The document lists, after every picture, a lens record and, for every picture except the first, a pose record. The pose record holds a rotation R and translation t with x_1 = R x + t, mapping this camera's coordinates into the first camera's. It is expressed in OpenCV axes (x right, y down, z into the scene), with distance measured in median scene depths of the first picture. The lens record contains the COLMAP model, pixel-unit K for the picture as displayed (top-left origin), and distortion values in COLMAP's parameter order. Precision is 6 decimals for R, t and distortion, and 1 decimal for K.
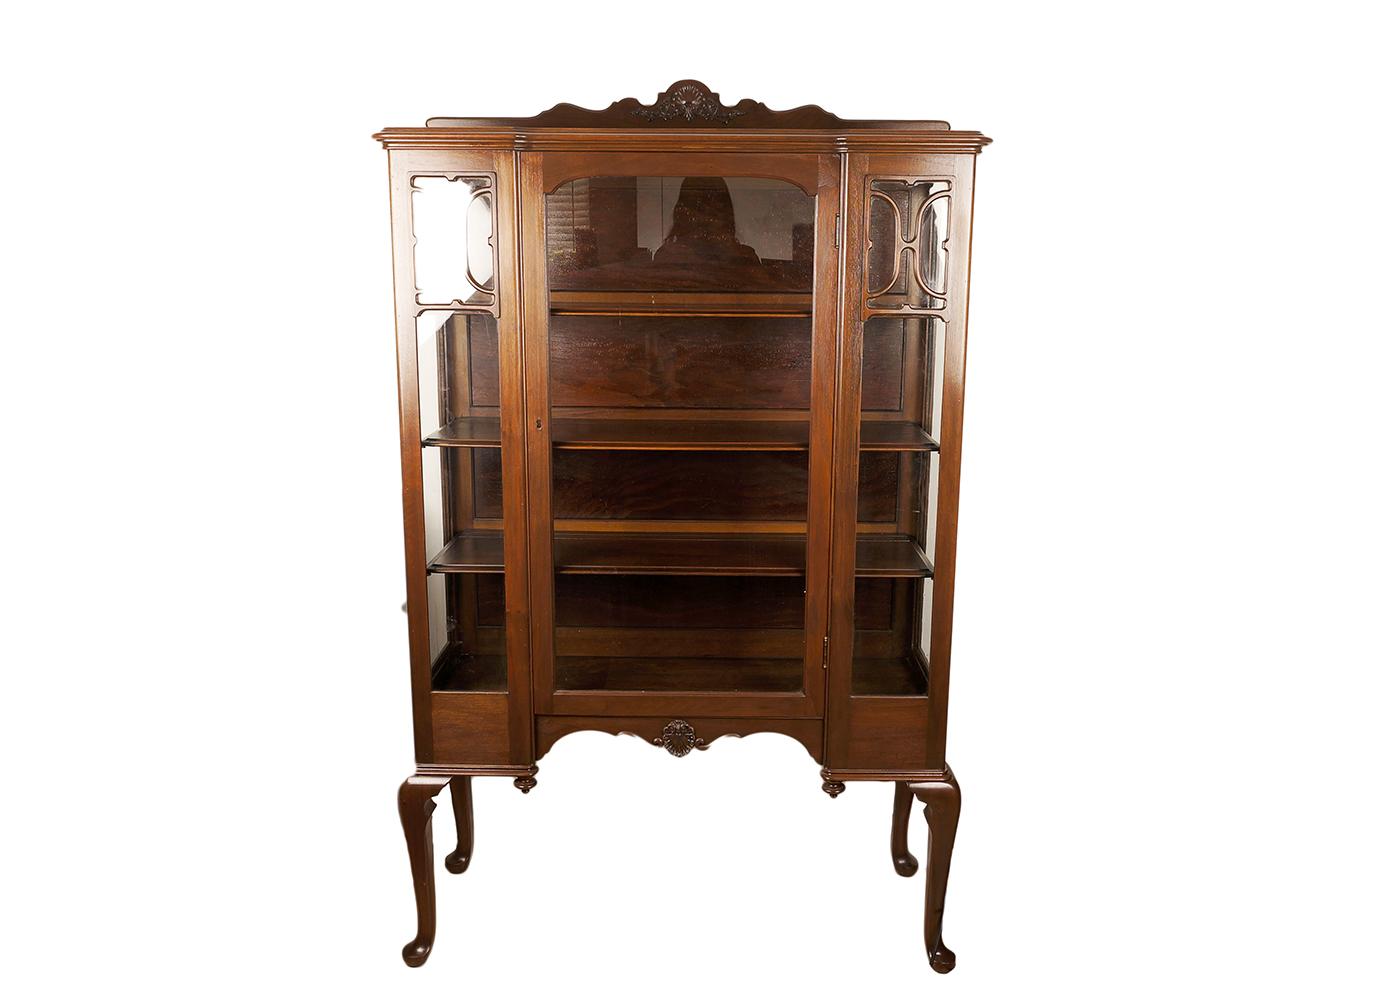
lens RADIAL K [[1186.4, 0, 700.0], [0, 1186.4, 500.0], [0, 0, 1]] dist [-0.028163, 0.004851]
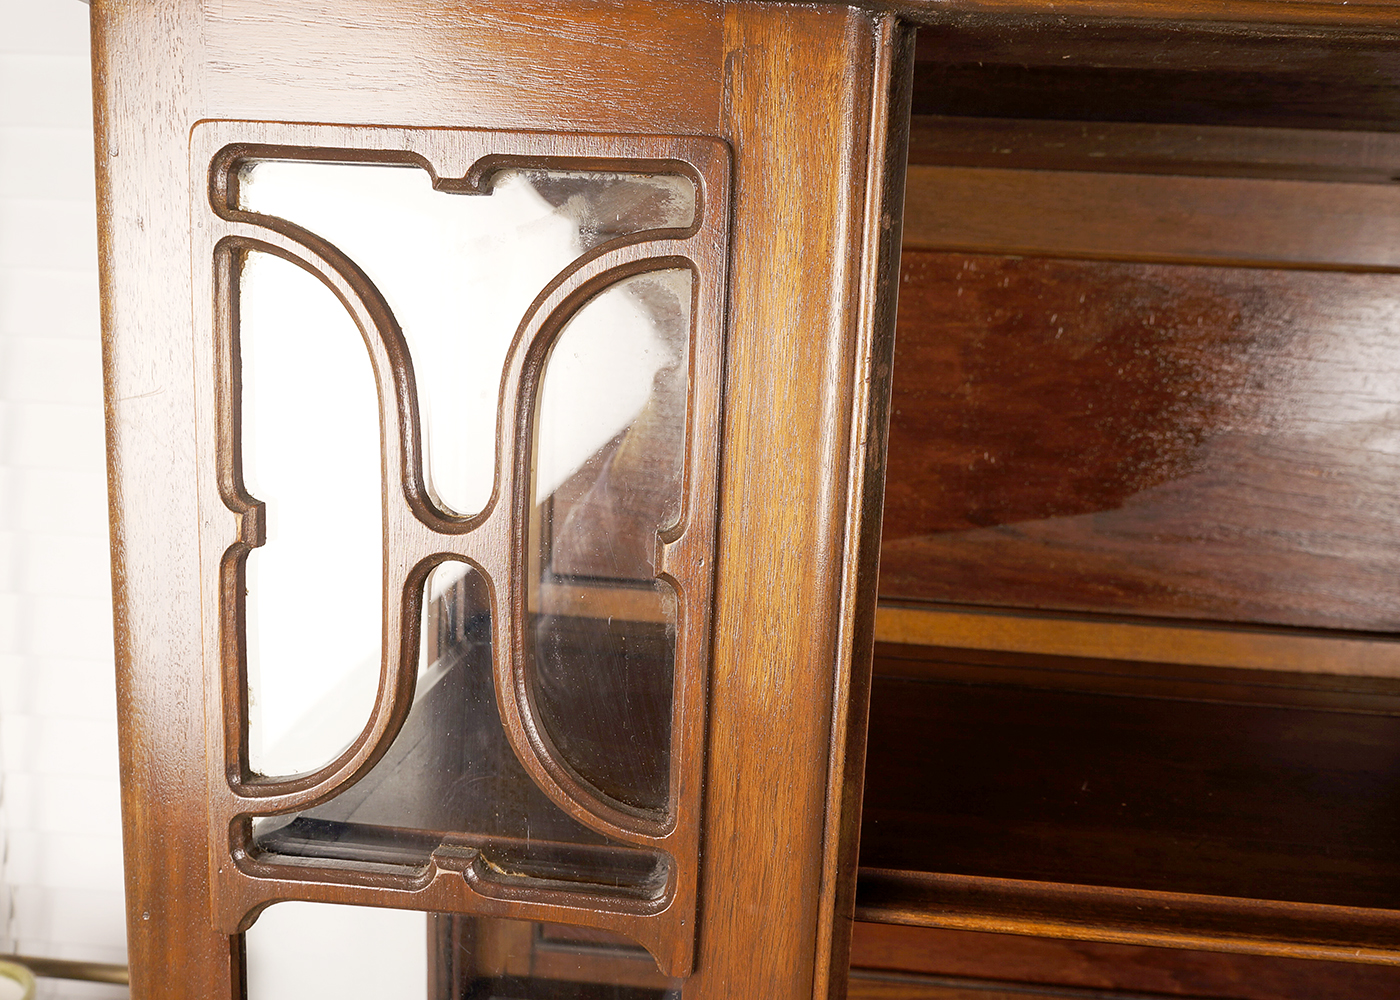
lens RADIAL K [[1179.3, 0, 712.2], [0, 1179.3, 510.1], [0, 0, 1]] dist [-0.032392, 0.008201]
pose [[0.996663, 0.051523, -0.063311, -0.141711], [-0.053368, 0.998188, -0.027800, -0.194442], [0.061764, 0.031086, 0.997607, 0.735311]]
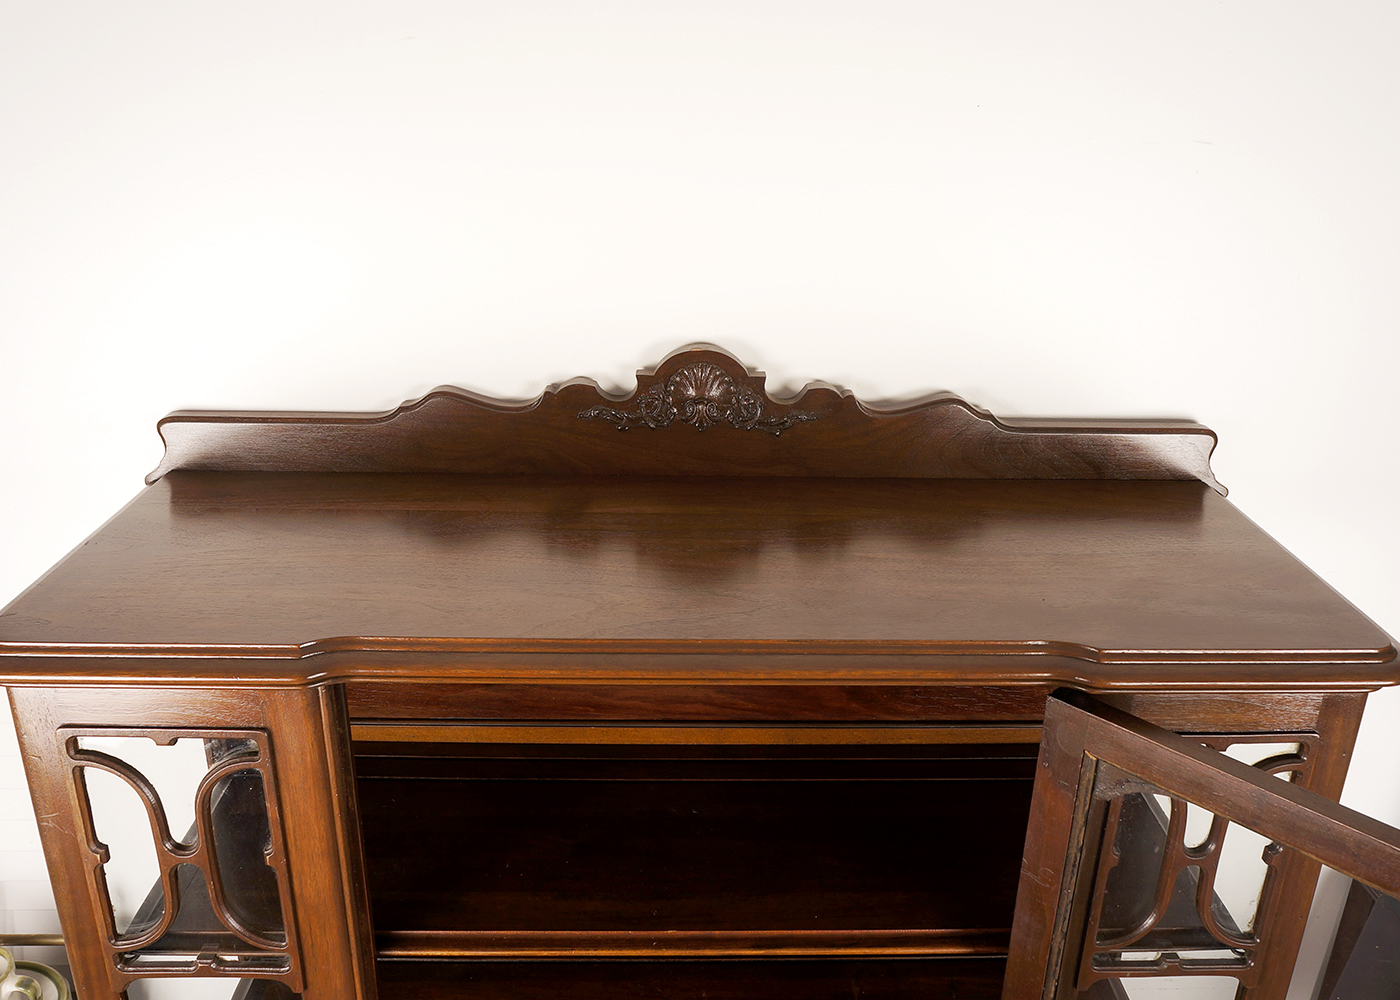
lens RADIAL K [[1179.3, 0, 712.2], [0, 1179.3, 510.1], [0, 0, 1]] dist [-0.032392, 0.008201]
pose [[0.998648, -0.000263, 0.051978, -0.030296], [-0.009139, 0.983522, 0.180556, -0.376606], [-0.051169, -0.180786, 0.982190, 0.515419]]
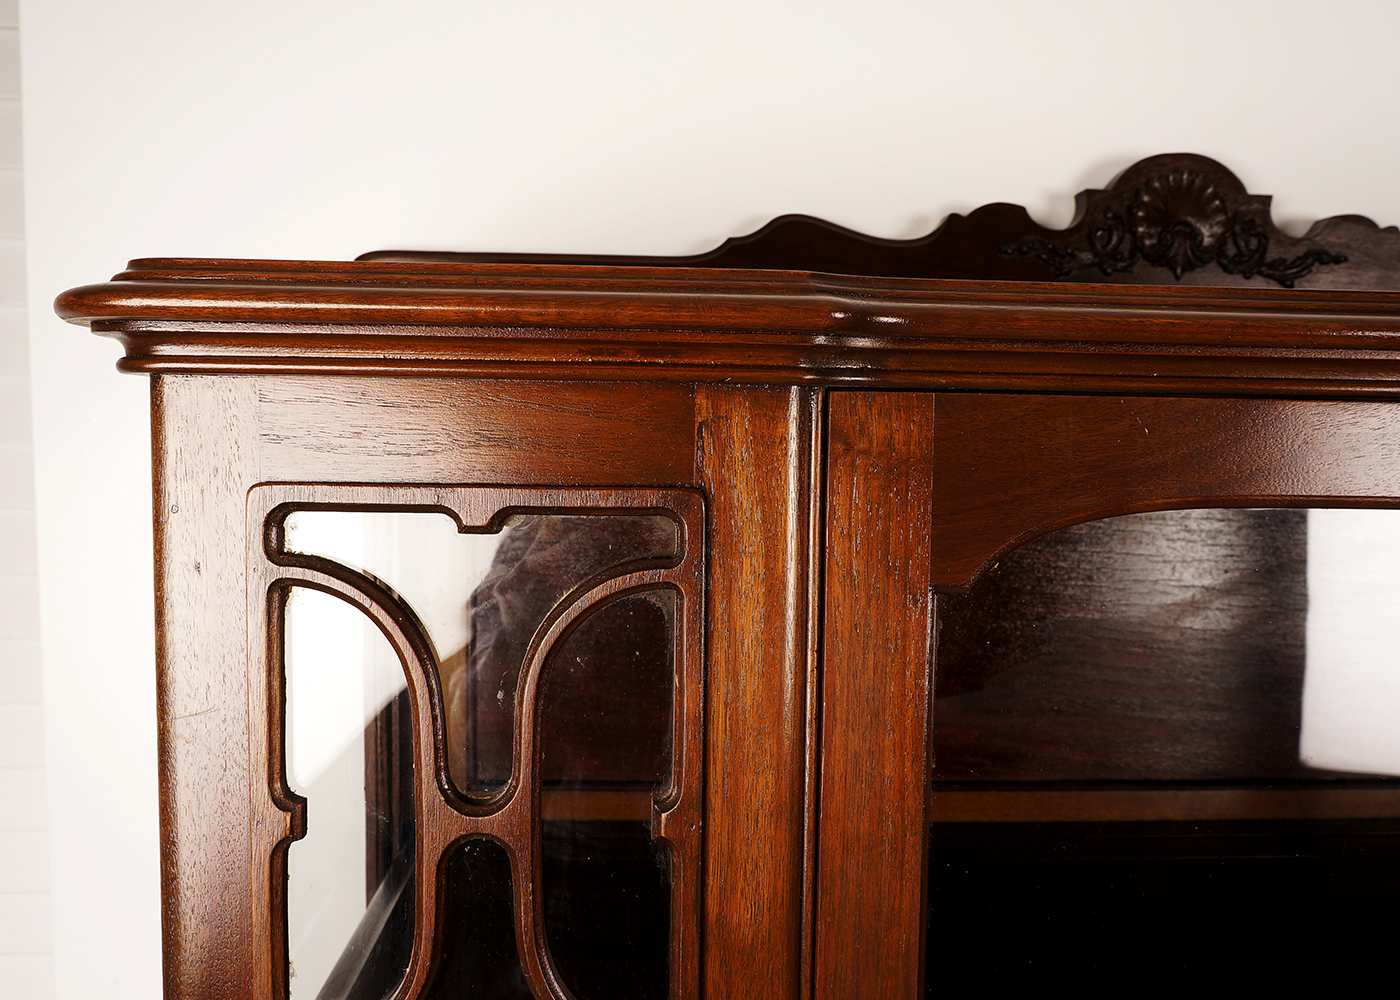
lens RADIAL K [[1179.3, 0, 712.2], [0, 1179.3, 510.1], [0, 0, 1]] dist [-0.032392, 0.008201]
pose [[0.996789, 0.000928, 0.080067, -0.163163], [0.009486, 0.991523, -0.129587, -0.216049], [-0.079508, 0.129930, 0.988330, 0.700245]]
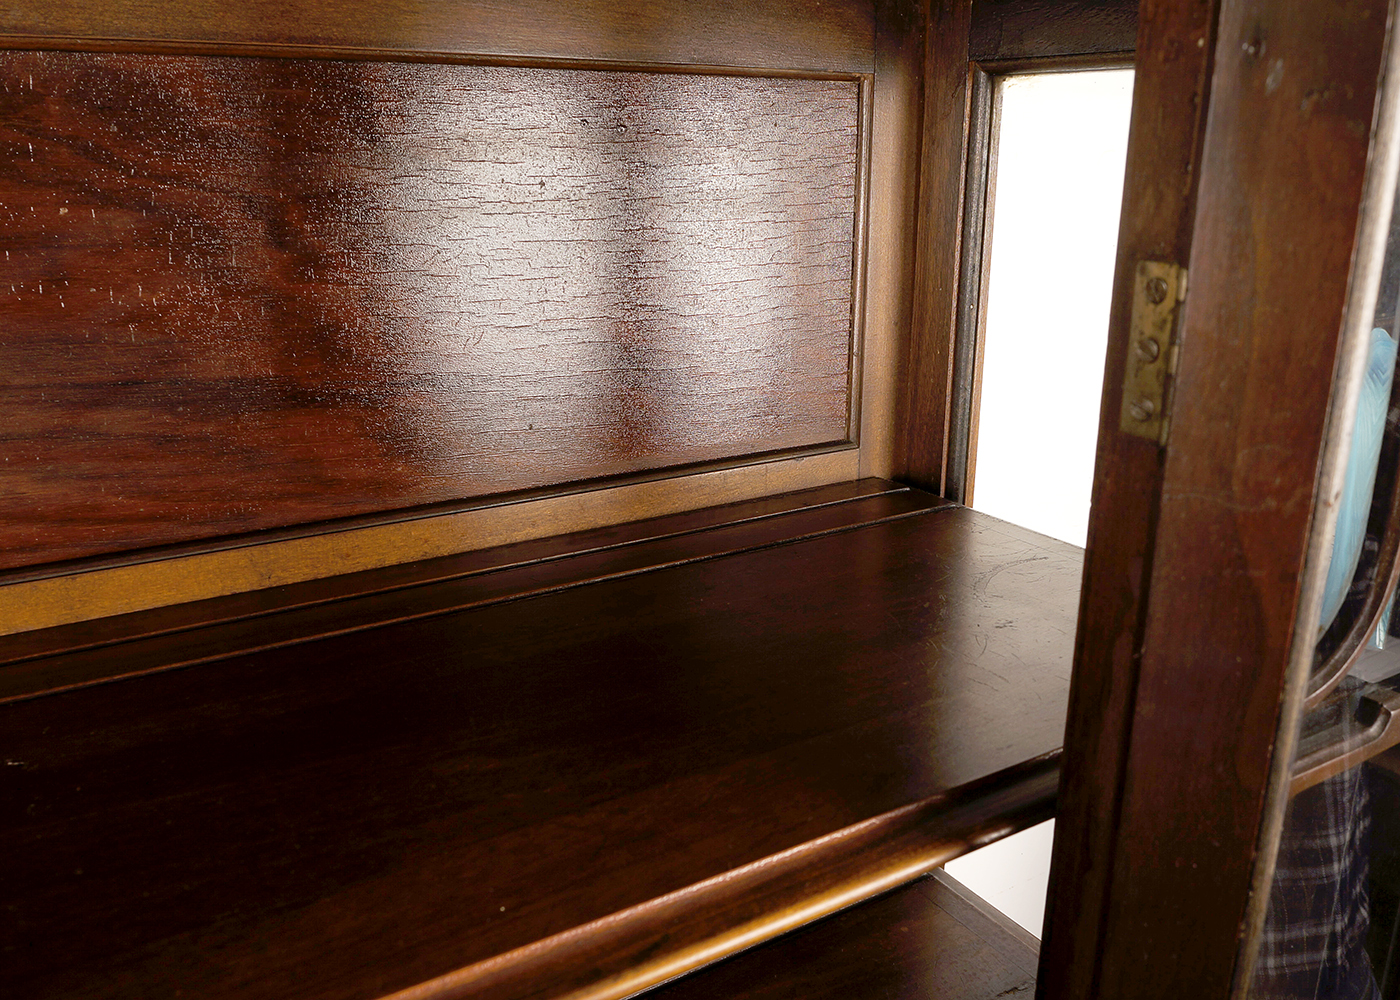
lens RADIAL K [[1179.3, 0, 712.2], [0, 1179.3, 510.1], [0, 0, 1]] dist [-0.032392, 0.008201]
pose [[0.833657, -0.165654, 0.526853, -0.010308], [0.106225, 0.984239, 0.141383, -0.208118], [-0.541970, -0.061900, 0.838115, 0.798015]]
